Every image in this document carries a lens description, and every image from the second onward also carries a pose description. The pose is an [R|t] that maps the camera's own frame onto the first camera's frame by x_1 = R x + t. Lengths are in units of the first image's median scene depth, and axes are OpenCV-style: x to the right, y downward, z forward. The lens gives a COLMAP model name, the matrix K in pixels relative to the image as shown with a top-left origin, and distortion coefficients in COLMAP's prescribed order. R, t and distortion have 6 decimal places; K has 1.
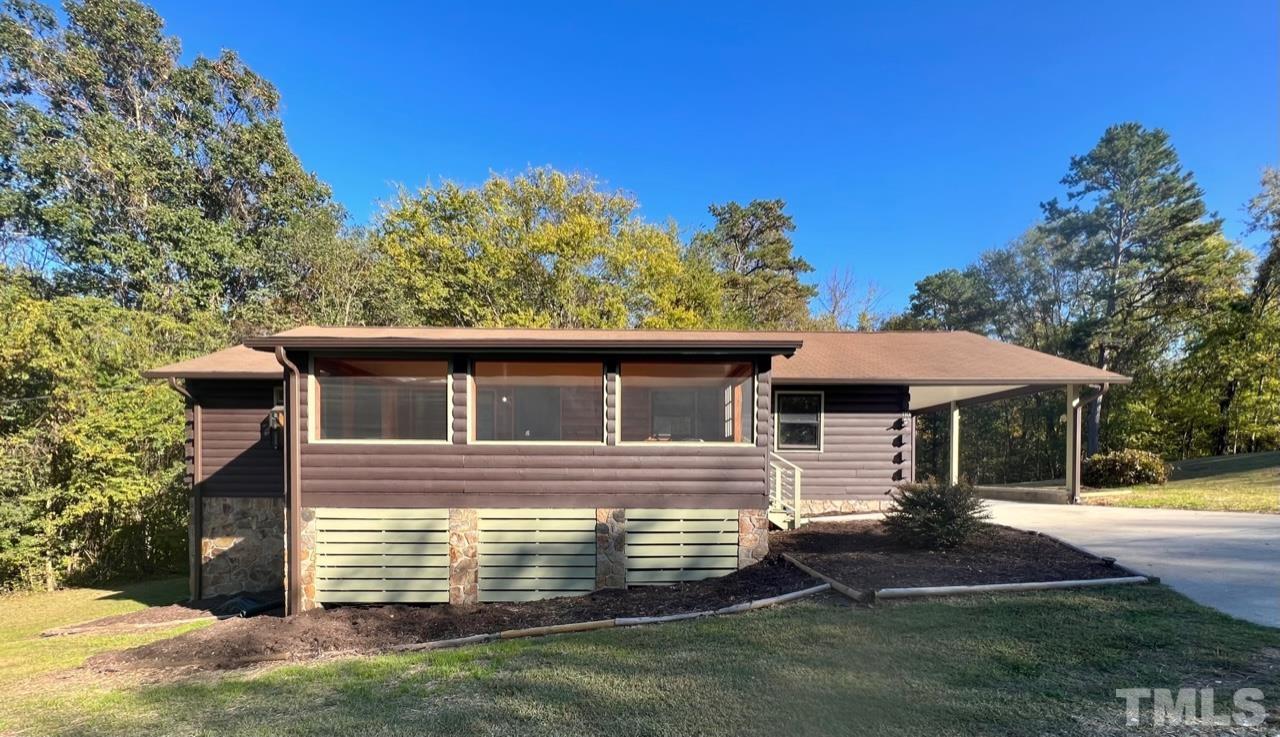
lens RADIAL K [[552.9, 0, 643.3], [0, 552.9, 480.4], [0, 0, 1]] dist [0.002639, -0.000478]
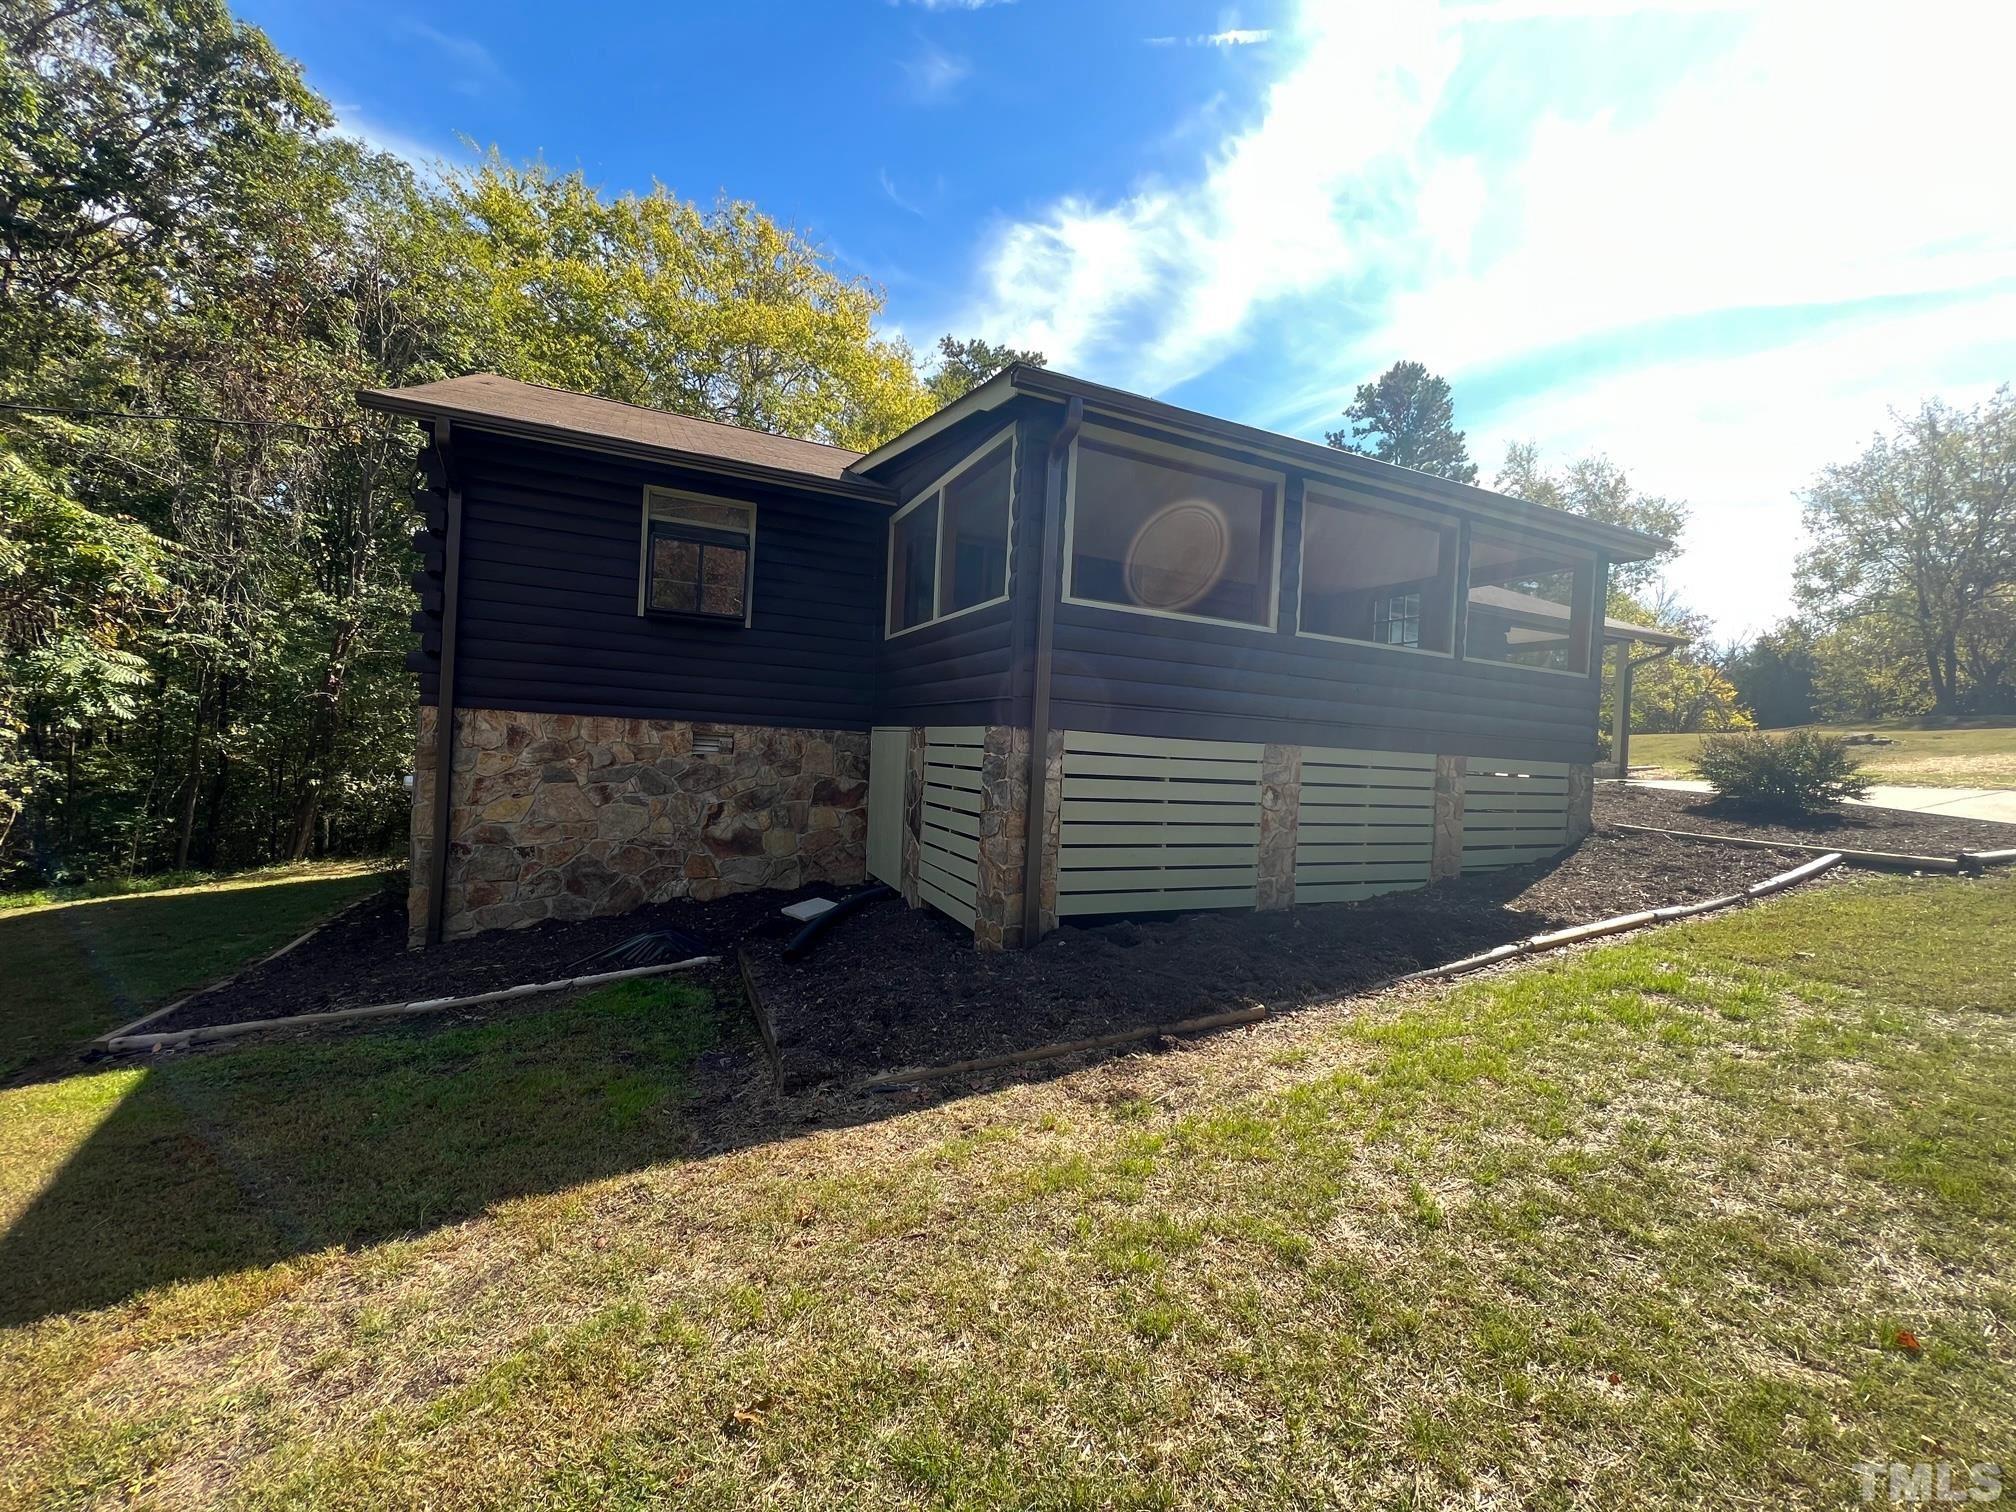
lens RADIAL K [[807.8, 0, 1014.9], [0, 807.8, 750.8], [0, 0, 1]] dist [-0.001300, 0.001176]
pose [[0.912090, 0.040940, 0.407940, -0.296237], [-0.038949, 0.999154, -0.013190, 0.025188], [-0.408135, -0.003858, 0.912913, 0.107458]]
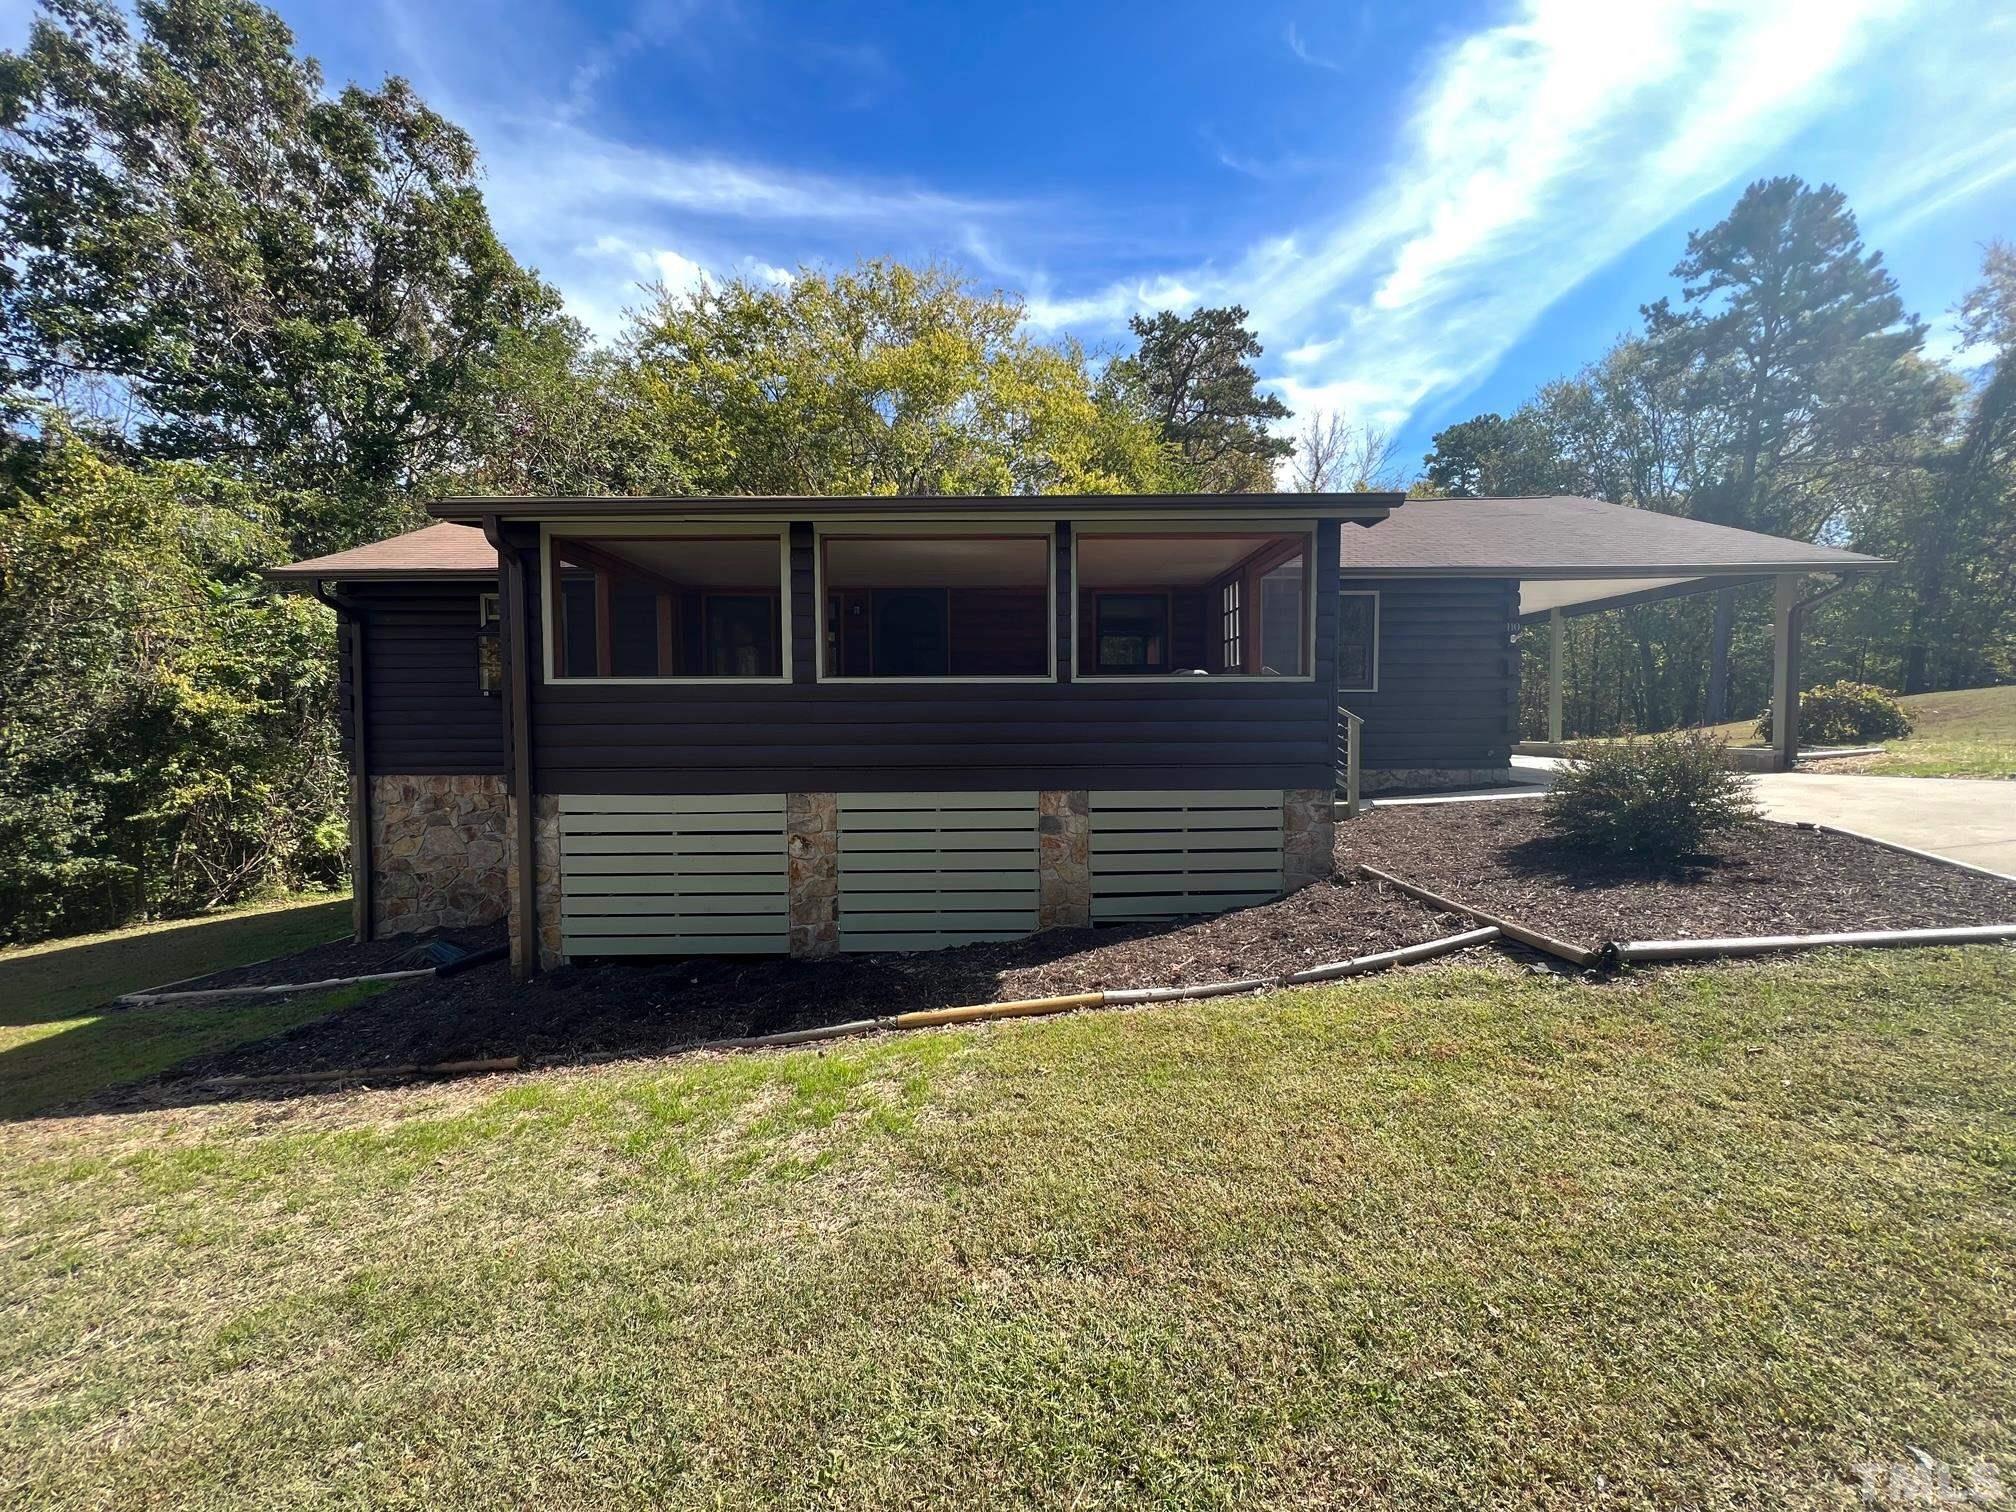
lens RADIAL K [[807.8, 0, 1011.2], [0, 807.8, 755.8], [0, 0, 1]] dist [-0.001300, 0.001176]
pose [[0.999916, -0.010648, -0.007433, -0.034401], [0.010815, 0.999682, 0.022791, -0.001934], [0.007188, -0.022869, 0.999713, 0.048630]]
